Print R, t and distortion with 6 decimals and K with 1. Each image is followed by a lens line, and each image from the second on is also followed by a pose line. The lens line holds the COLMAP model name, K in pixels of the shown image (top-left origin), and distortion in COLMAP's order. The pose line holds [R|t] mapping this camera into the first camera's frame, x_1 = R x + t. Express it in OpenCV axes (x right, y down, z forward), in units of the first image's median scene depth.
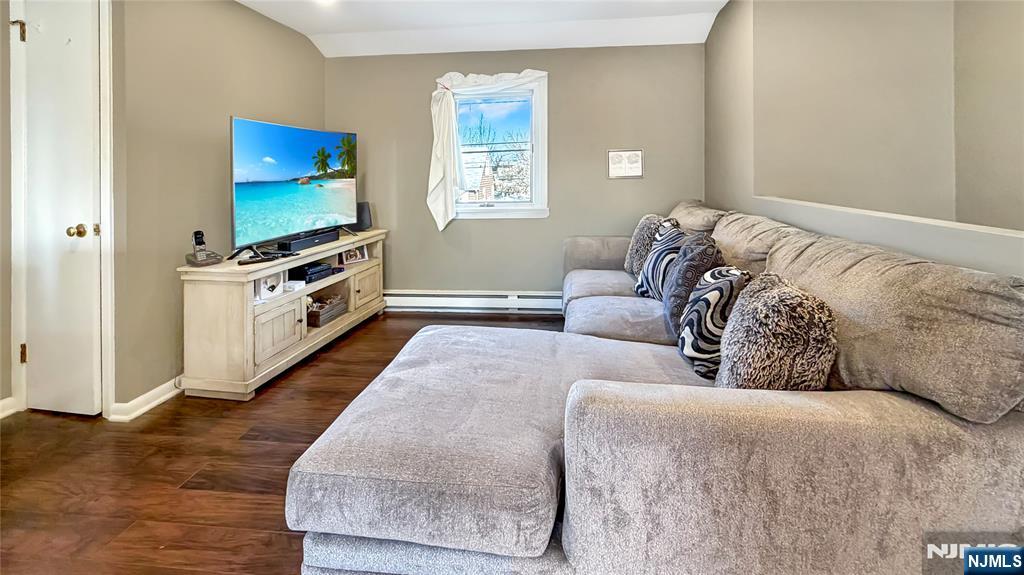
lens RADIAL K [[456.4, 0, 526.0], [0, 456.4, 170.2], [0, 0, 1]] dist [-0.000112, -0.000239]
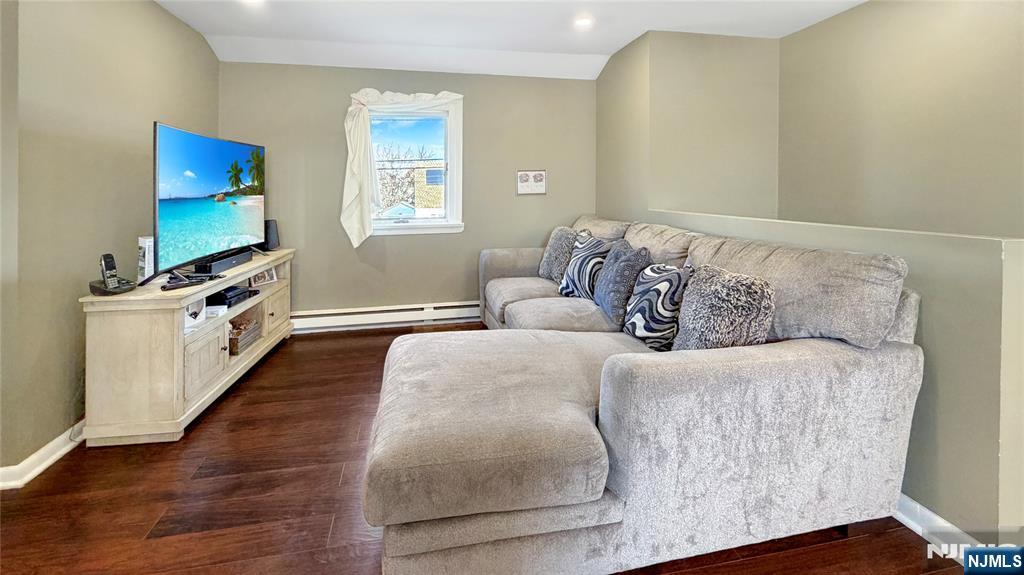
lens RADIAL K [[441.9, 0, 507.7], [0, 441.9, 194.2], [0, 0, 1]] dist [-0.002414, -0.000033]
pose [[0.952673, 0.002517, 0.303987, -0.235667], [-0.005462, 0.999946, 0.008838, 0.008095], [-0.303948, -0.010080, 0.952635, -0.019024]]
